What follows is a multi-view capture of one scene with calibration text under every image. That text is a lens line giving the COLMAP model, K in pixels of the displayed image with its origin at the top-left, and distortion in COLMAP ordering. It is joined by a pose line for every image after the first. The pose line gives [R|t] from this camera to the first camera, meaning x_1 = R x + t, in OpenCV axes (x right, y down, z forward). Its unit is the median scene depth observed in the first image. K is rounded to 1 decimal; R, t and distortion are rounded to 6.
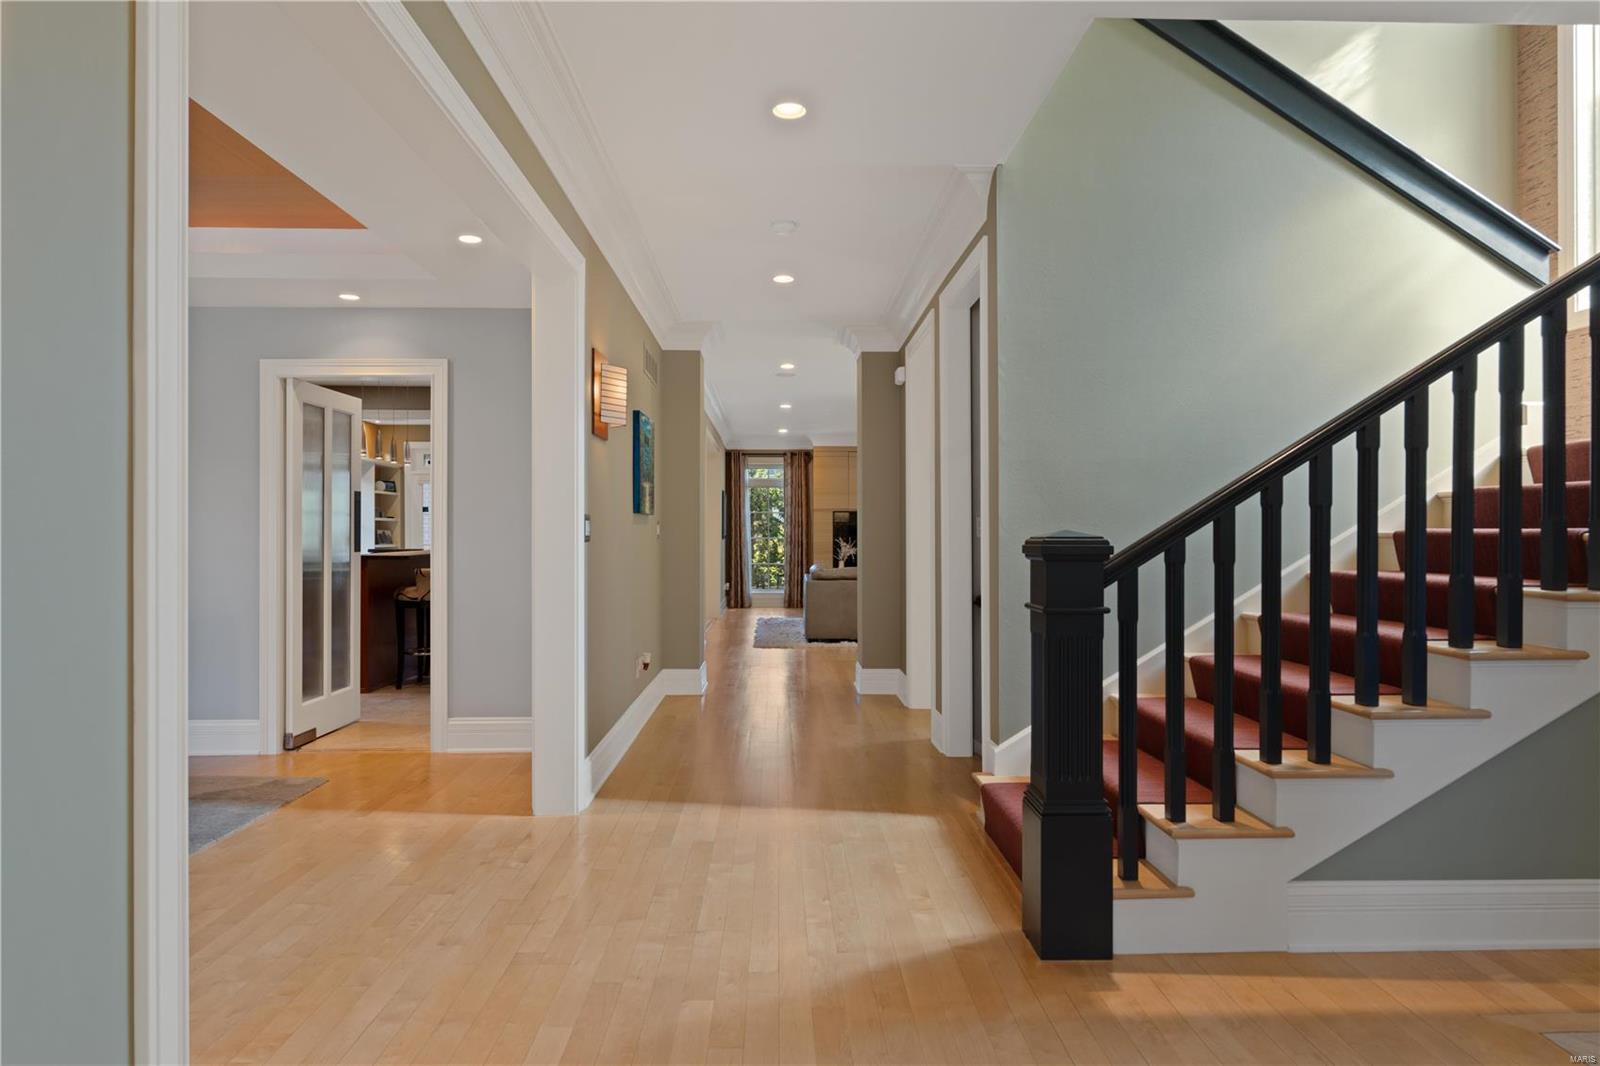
lens RADIAL K [[1060.4, 0, 799.0], [0, 1060.4, 529.9], [0, 0, 1]] dist [0.004261, 0.001426]
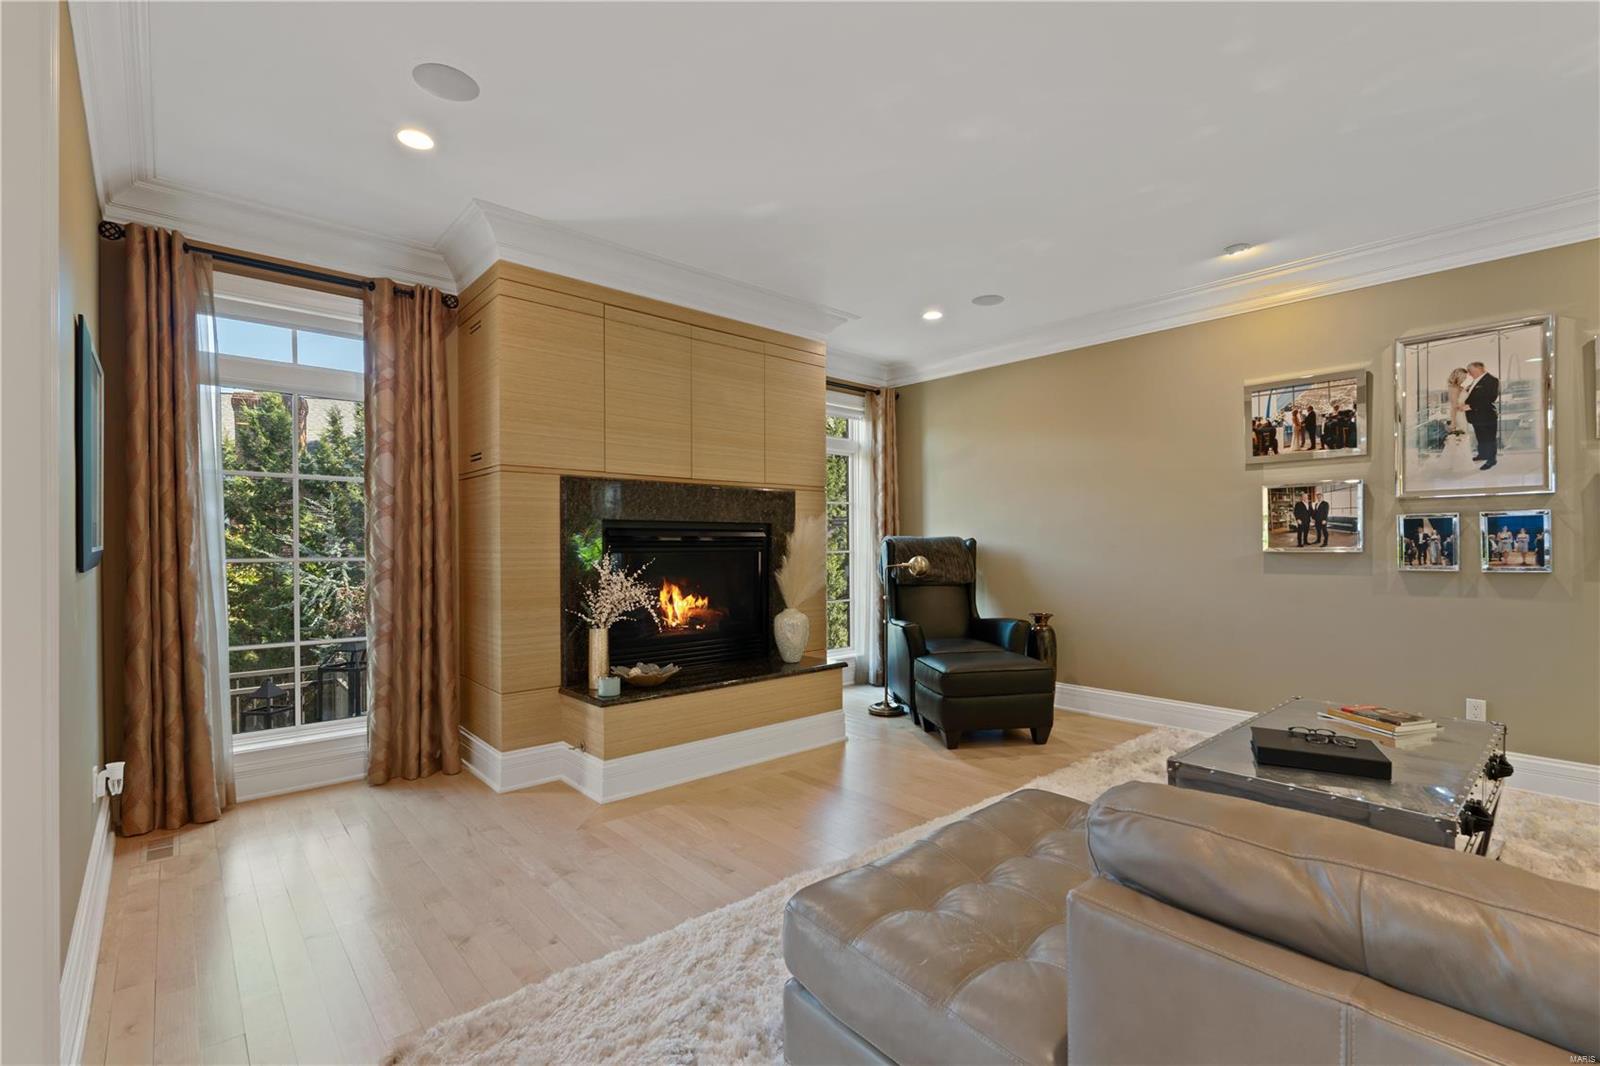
lens RADIAL K [[713.1, 0, 803.0], [0, 713.1, 542.1], [0, 0, 1]] dist [-0.003921, -0.000323]
pose [[0.755618, -0.001752, 0.655011, -0.053817], [0.001419, 0.999998, 0.001037, 0.002971], [-0.655012, 0.000146, 0.755619, 0.764300]]
